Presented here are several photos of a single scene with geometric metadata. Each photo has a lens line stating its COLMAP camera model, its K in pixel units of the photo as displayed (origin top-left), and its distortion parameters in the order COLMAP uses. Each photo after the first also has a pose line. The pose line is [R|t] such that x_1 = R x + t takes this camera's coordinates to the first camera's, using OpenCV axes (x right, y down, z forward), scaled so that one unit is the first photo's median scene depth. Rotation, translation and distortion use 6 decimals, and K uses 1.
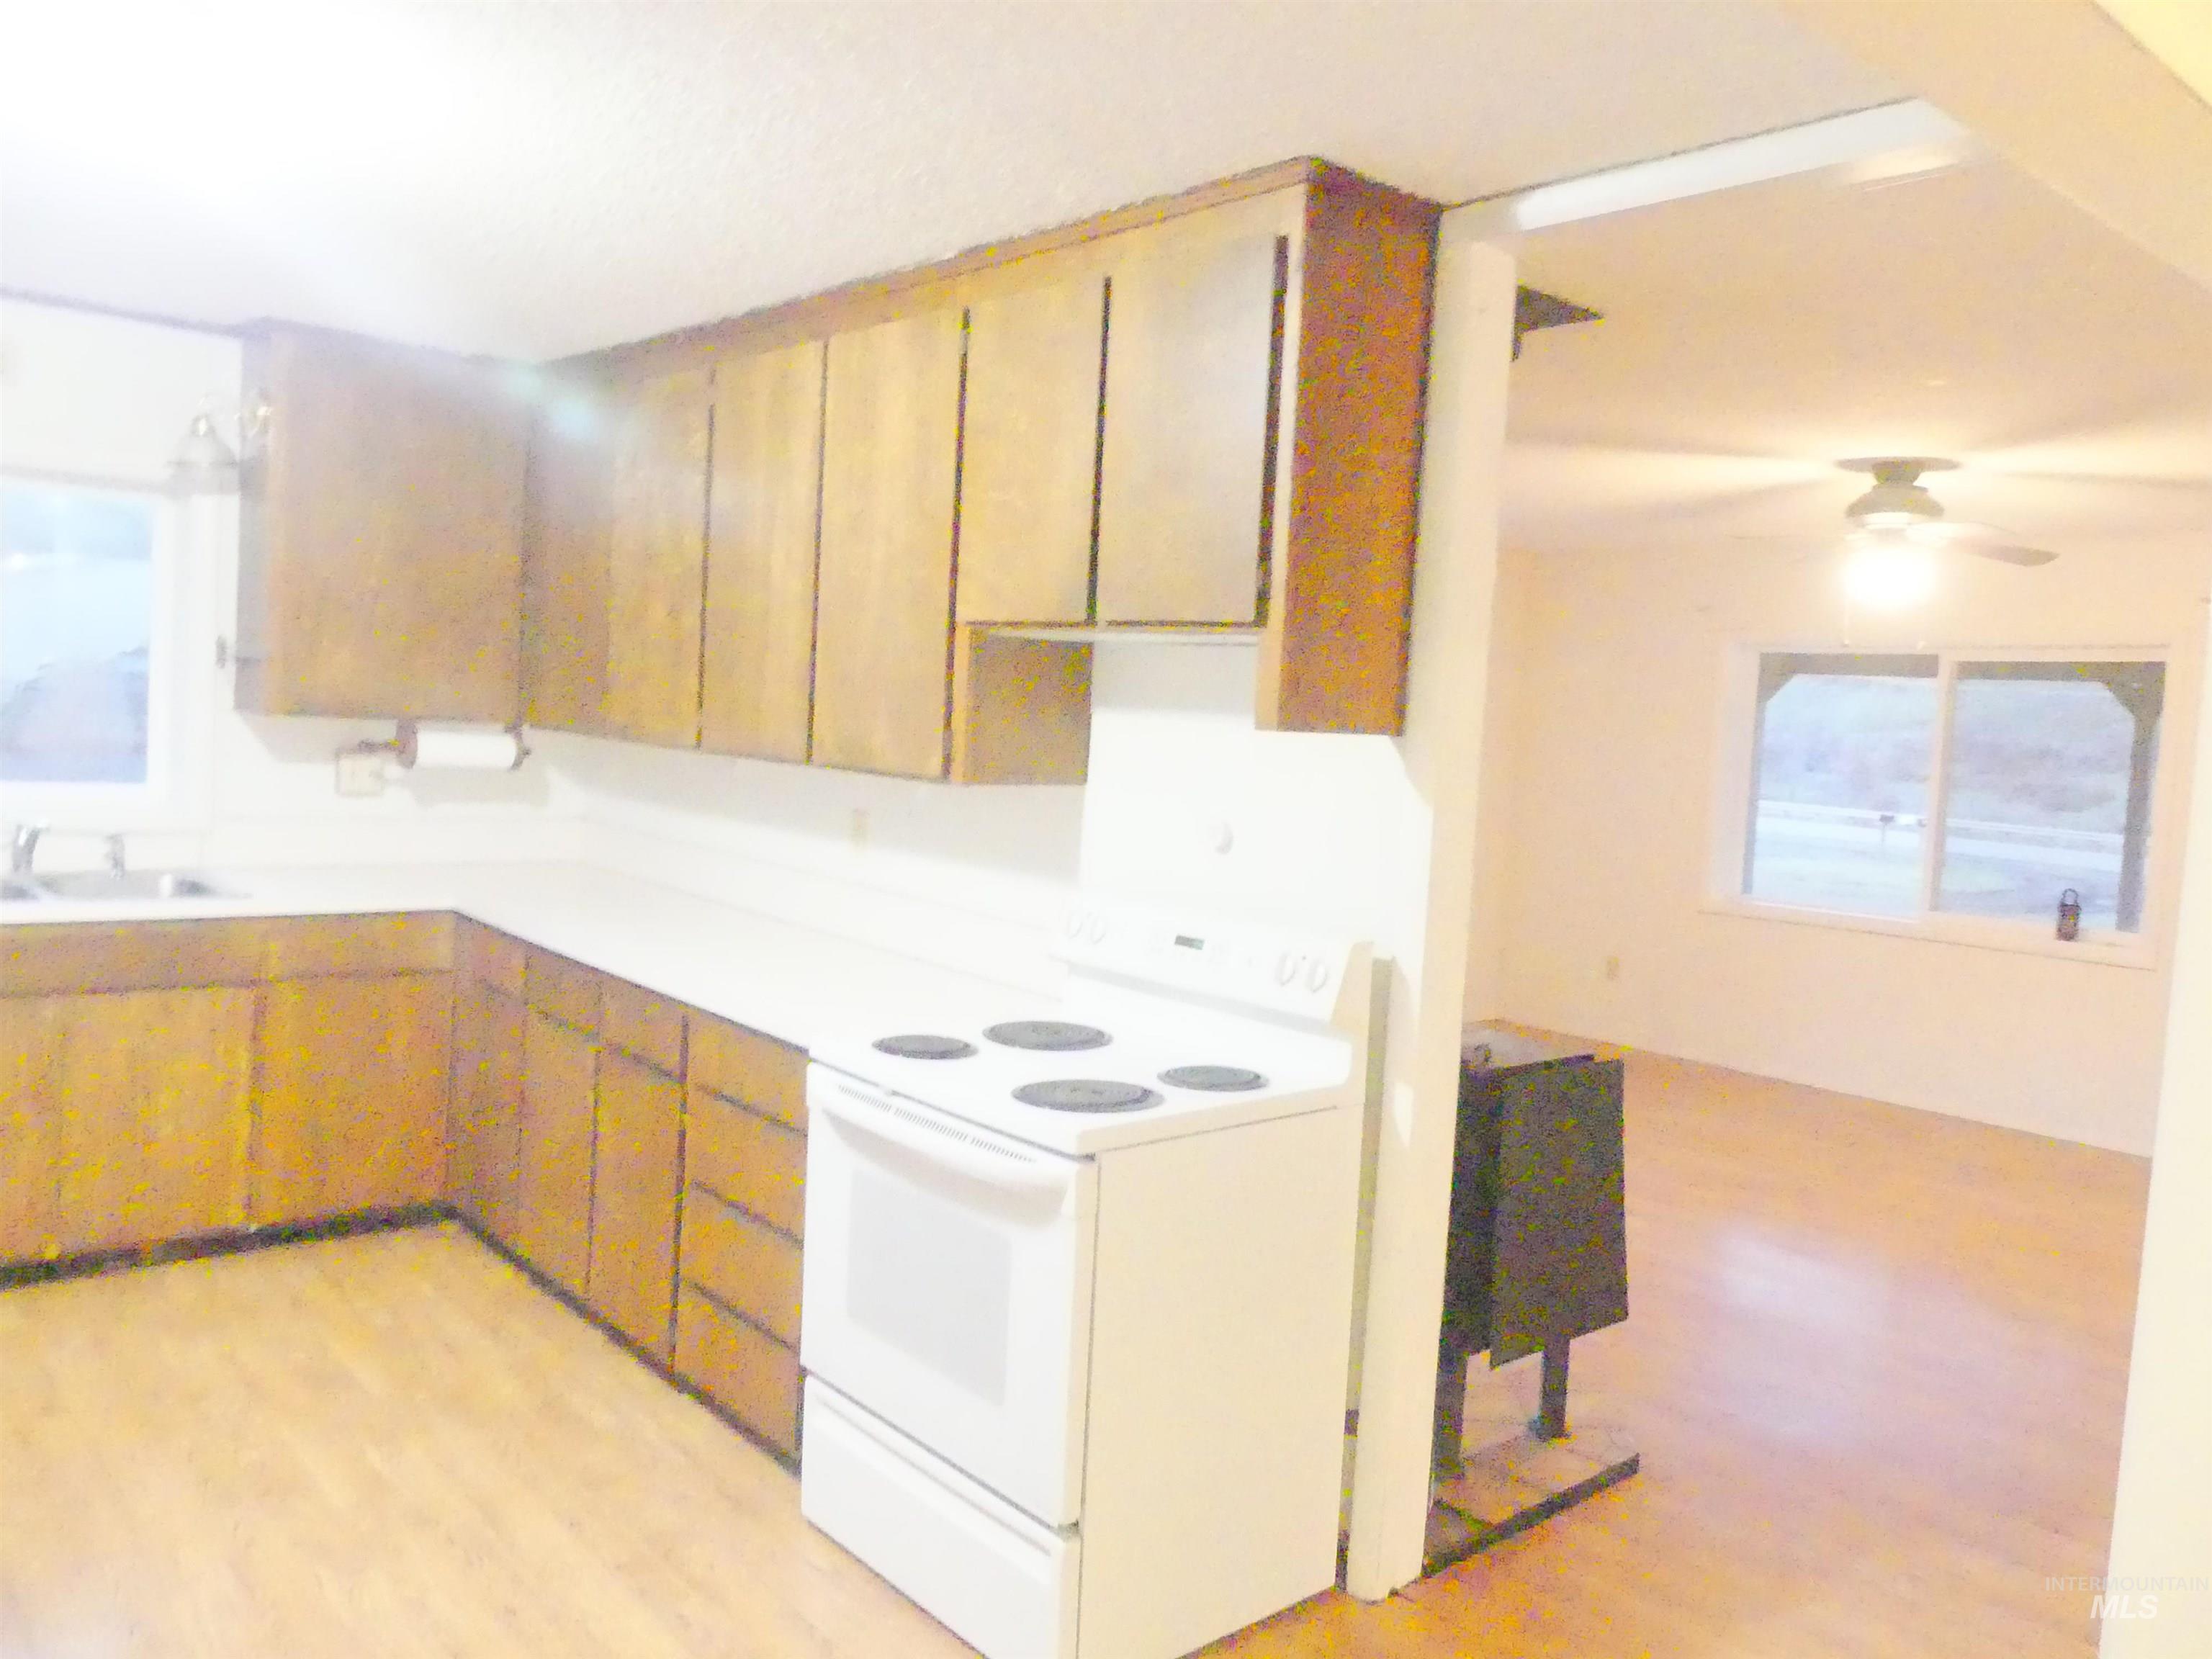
lens RADIAL K [[1678.4, 0, 1103.2], [0, 1678.4, 826.4], [0, 0, 1]] dist [-0.018810, 0.029027]
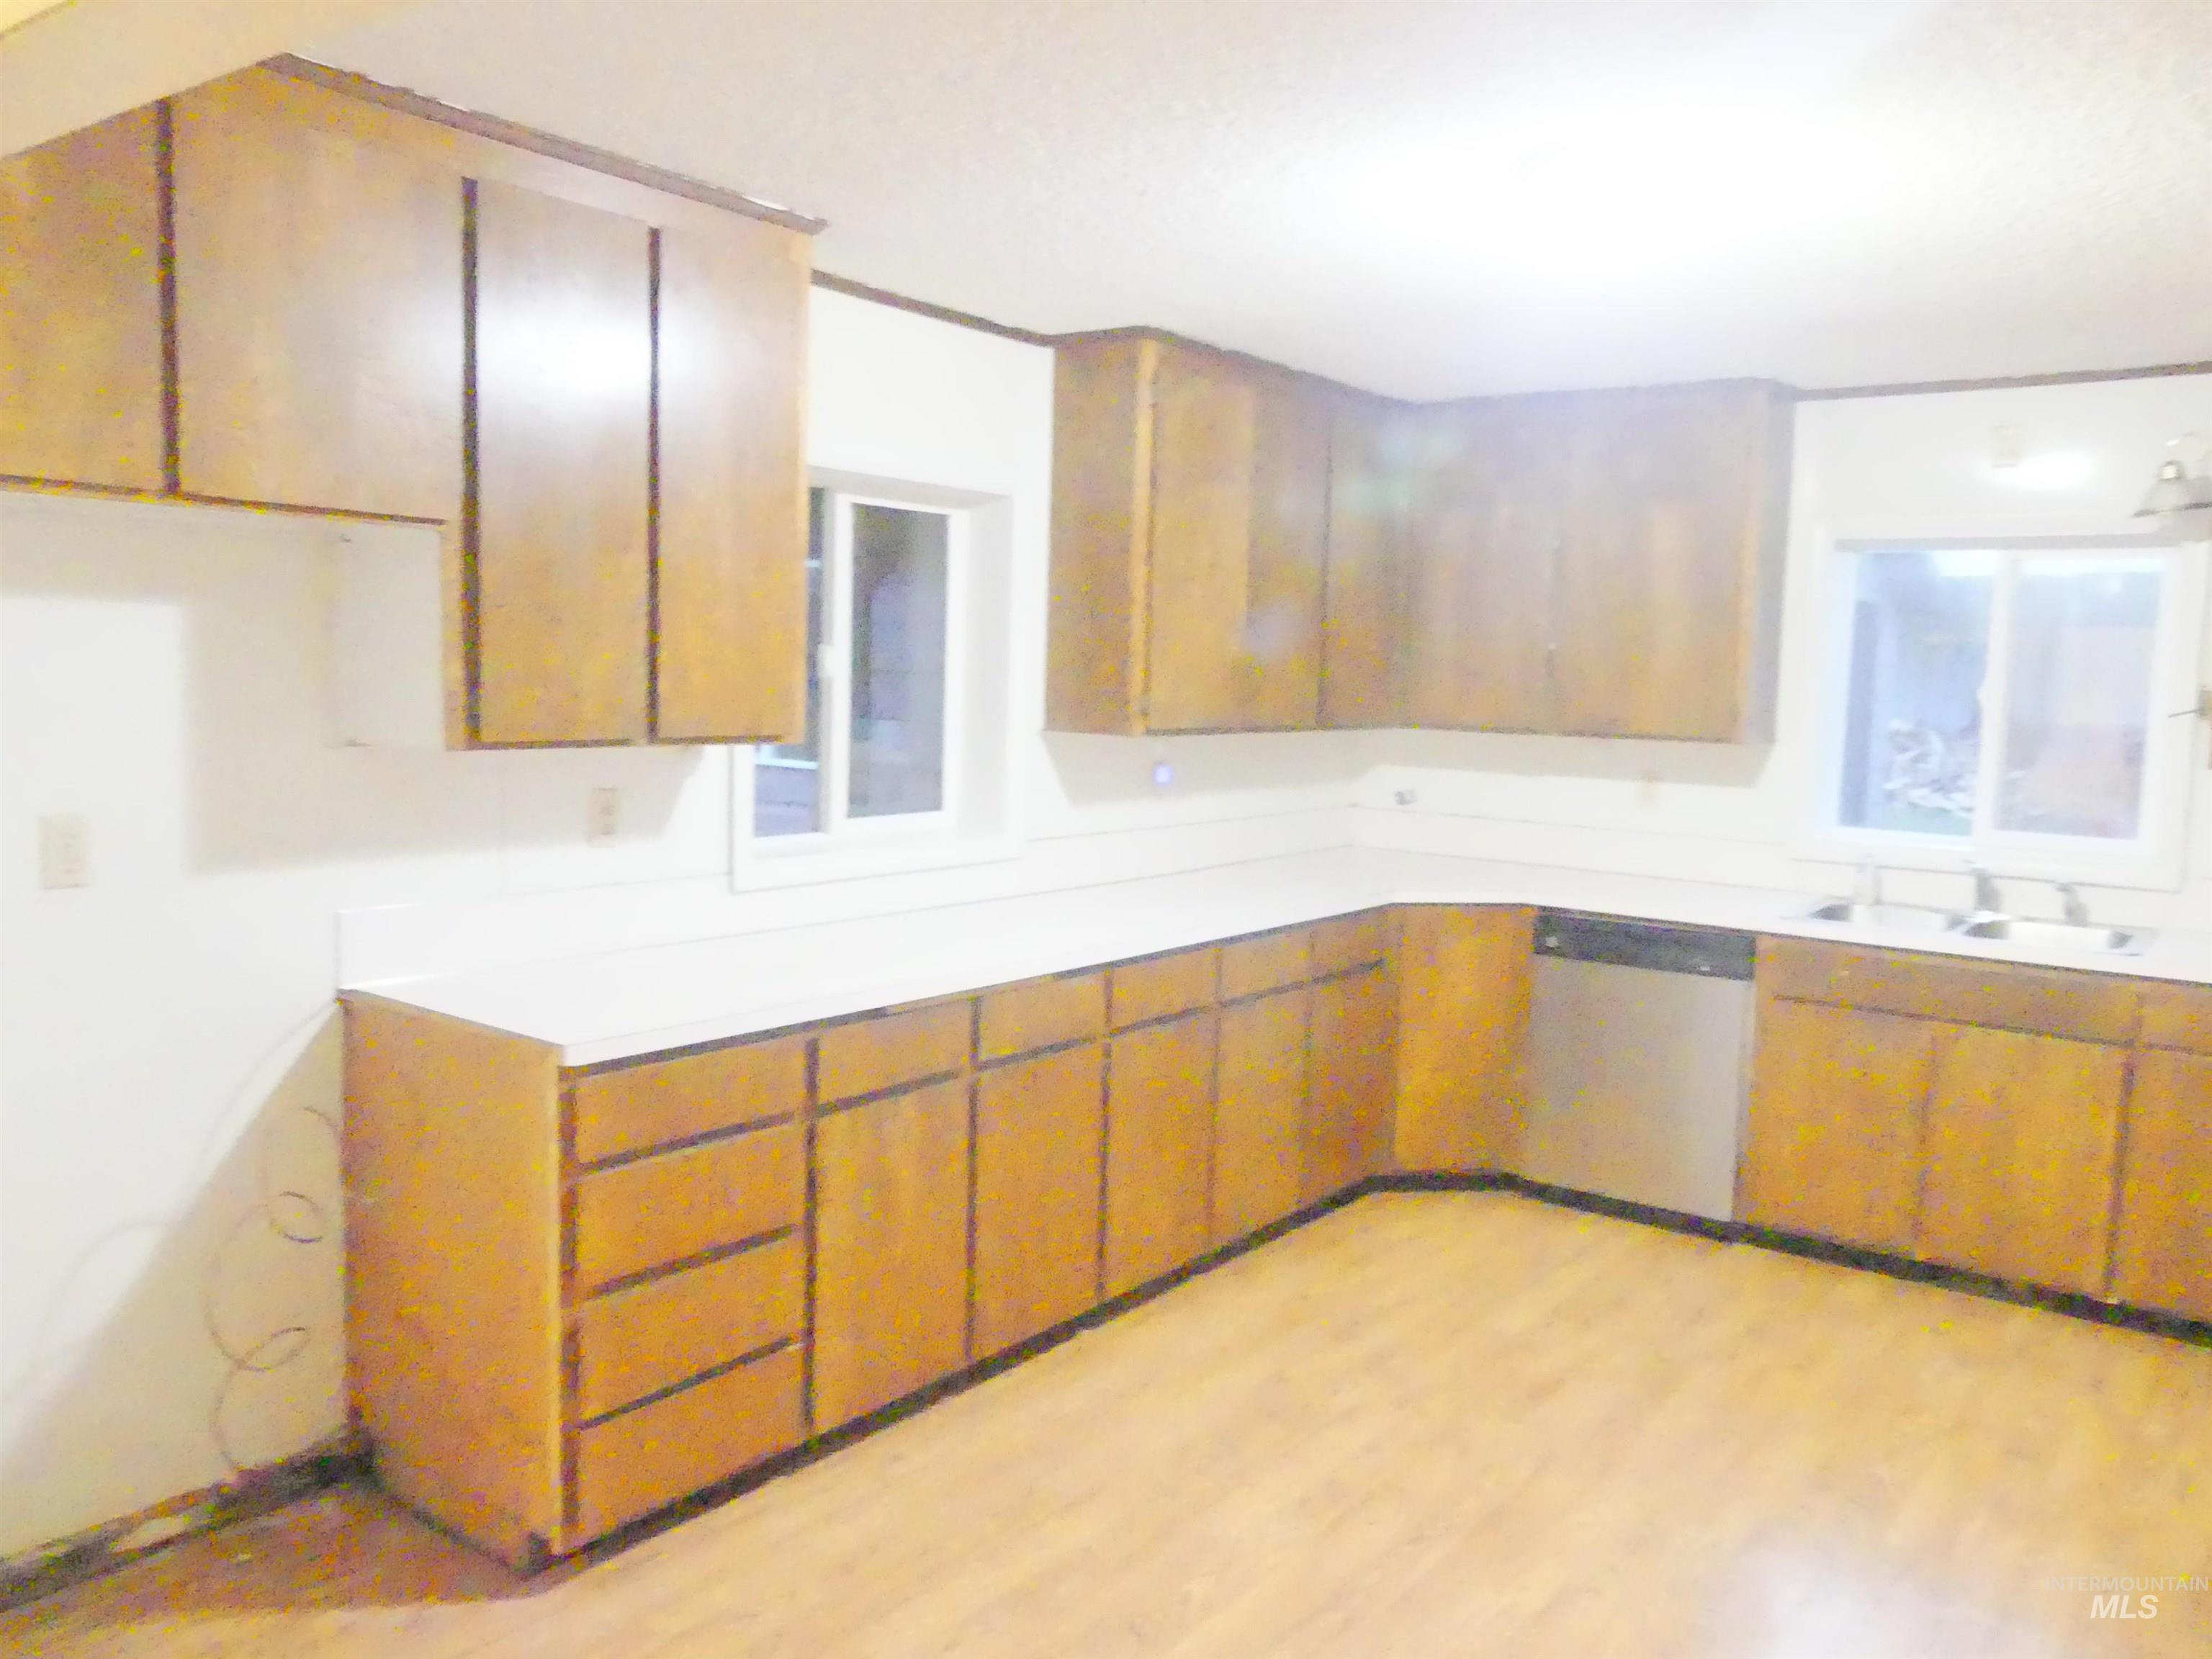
lens RADIAL K [[1678.4, 0, 1122.6], [0, 1678.4, 825.7], [0, 0, 1]] dist [-0.018810, 0.029027]
pose [[0.221290, 0.037223, -0.974497, 0.304603], [-0.085847, 0.996136, 0.018555, 0.000196], [0.971422, 0.079552, 0.223630, 0.225776]]
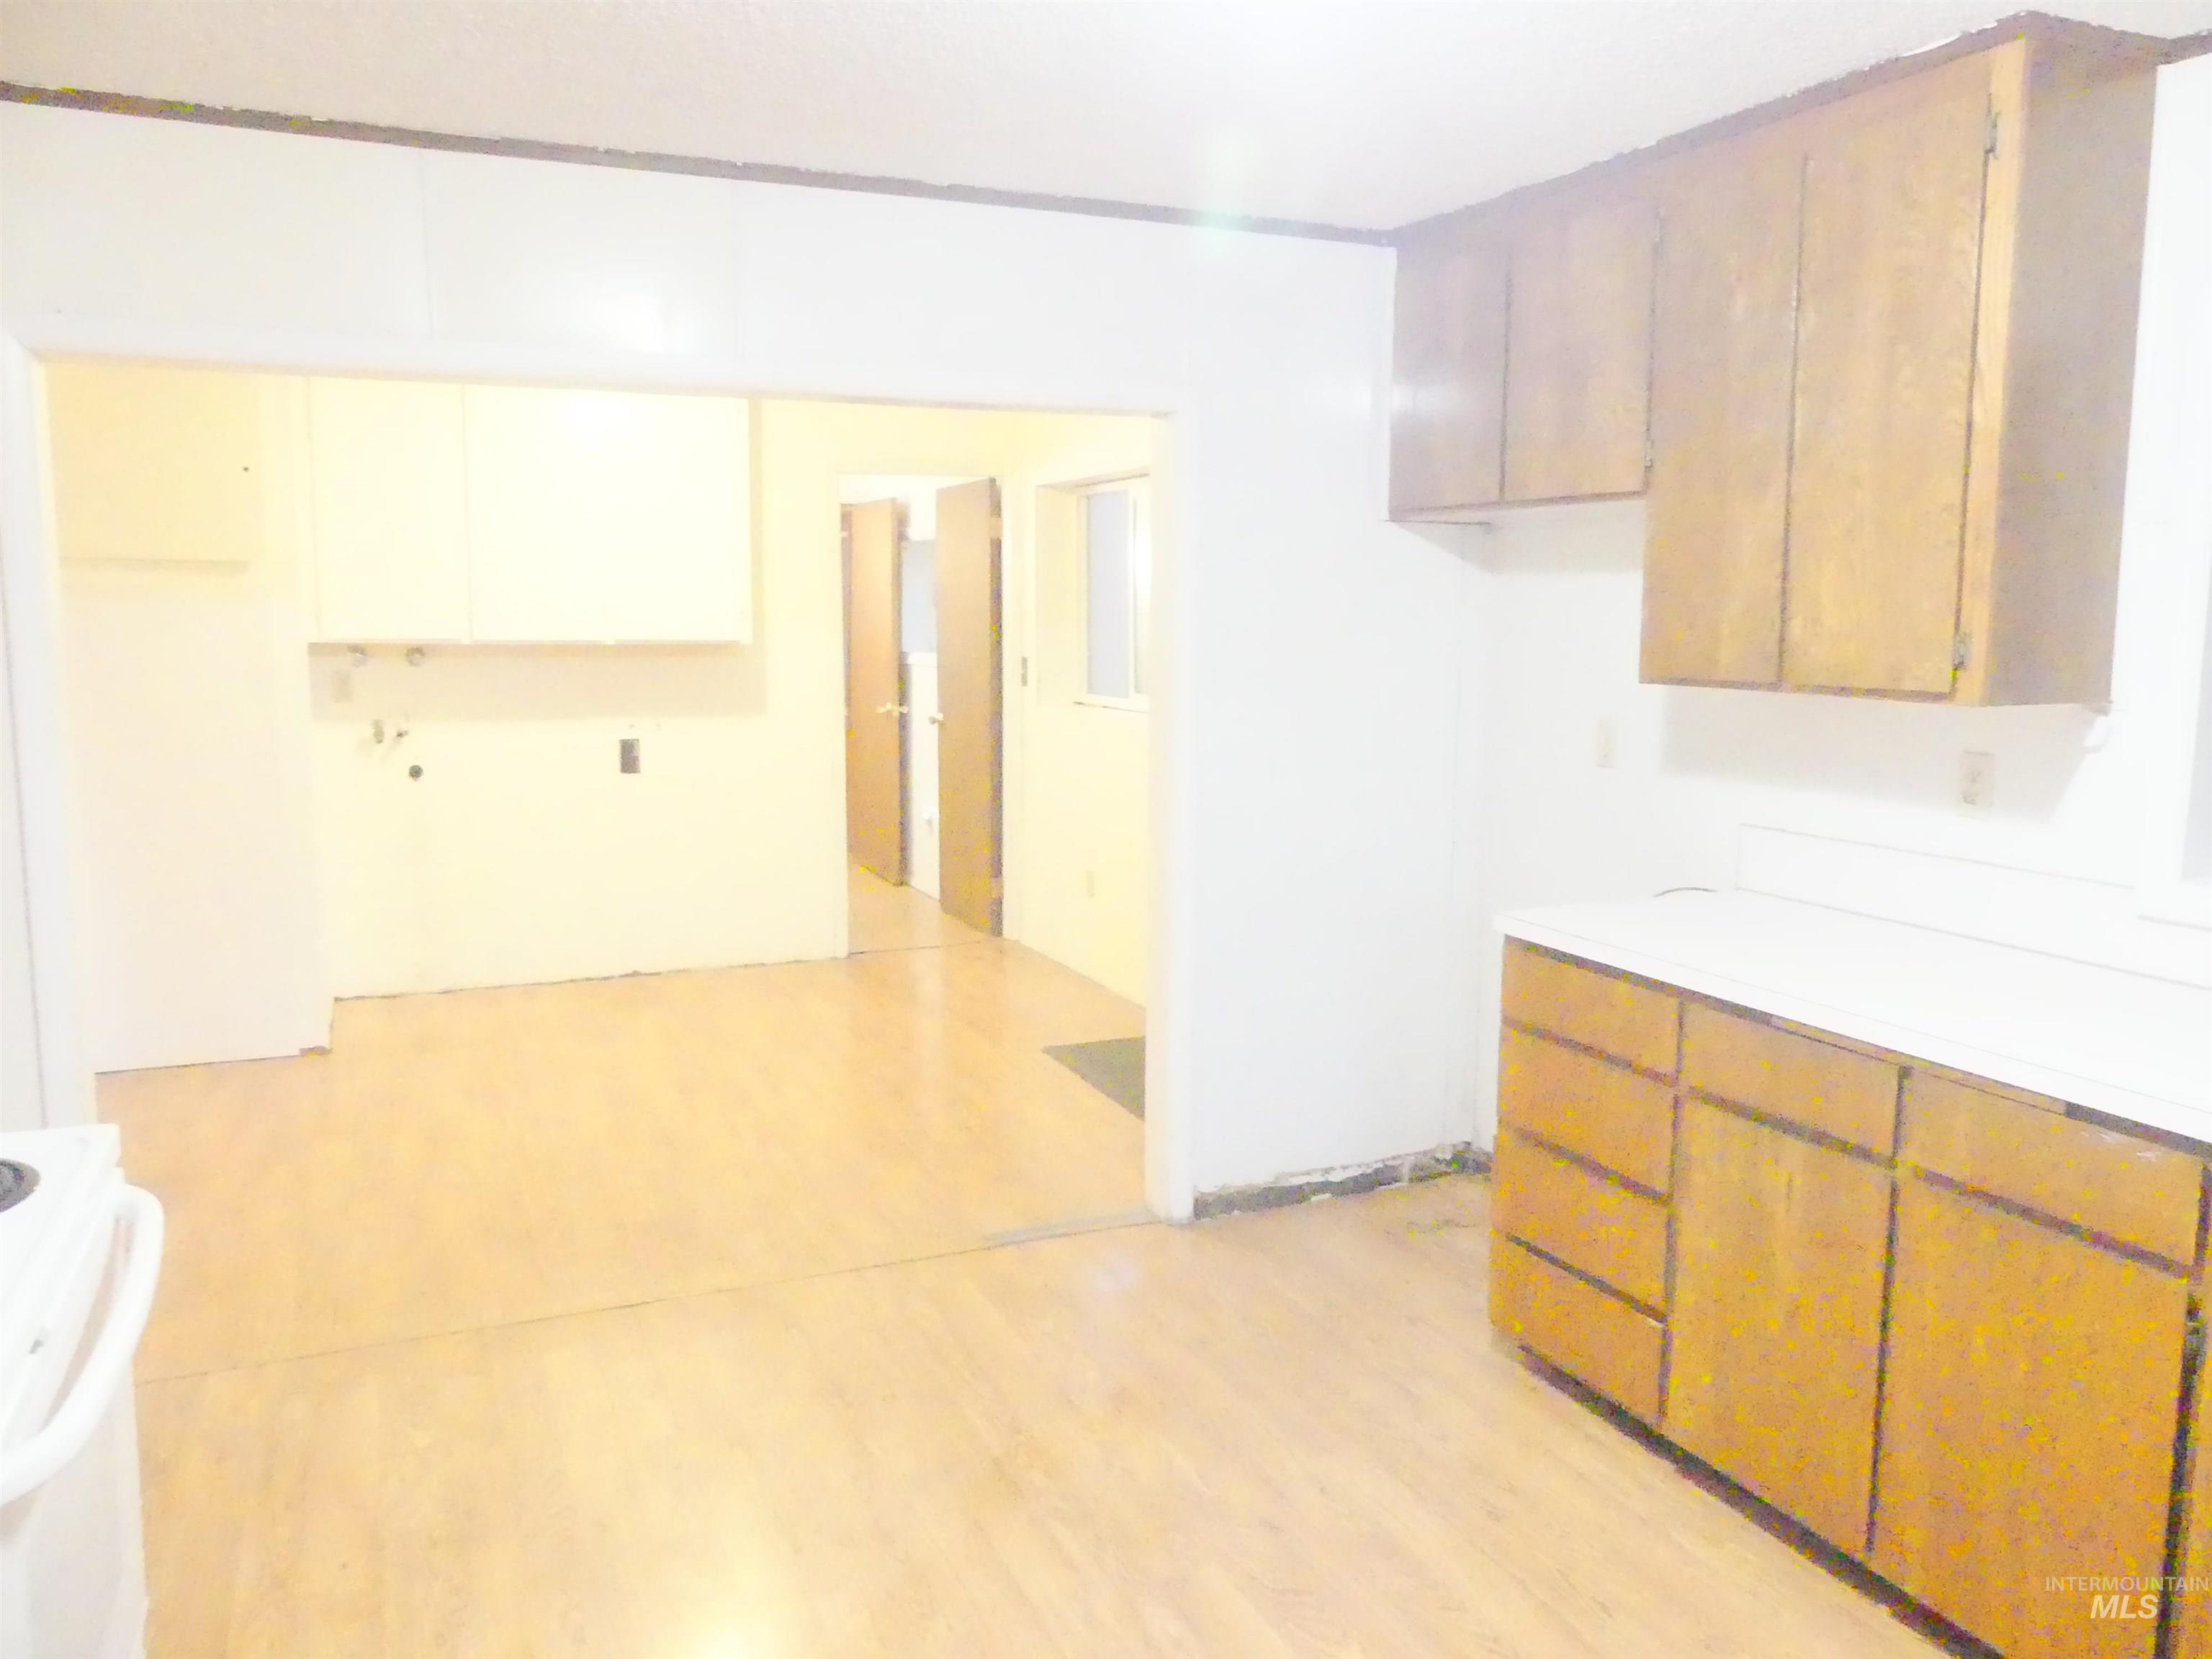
lens RADIAL K [[1678.4, 0, 1106.5], [0, 1678.4, 826.2], [0, 0, 1]] dist [-0.018810, 0.029027]
pose [[-0.953441, -0.096028, 0.285882, -0.425609], [-0.034477, 0.976443, 0.213002, -0.093688], [-0.299601, 0.193228, -0.934292, 0.981065]]
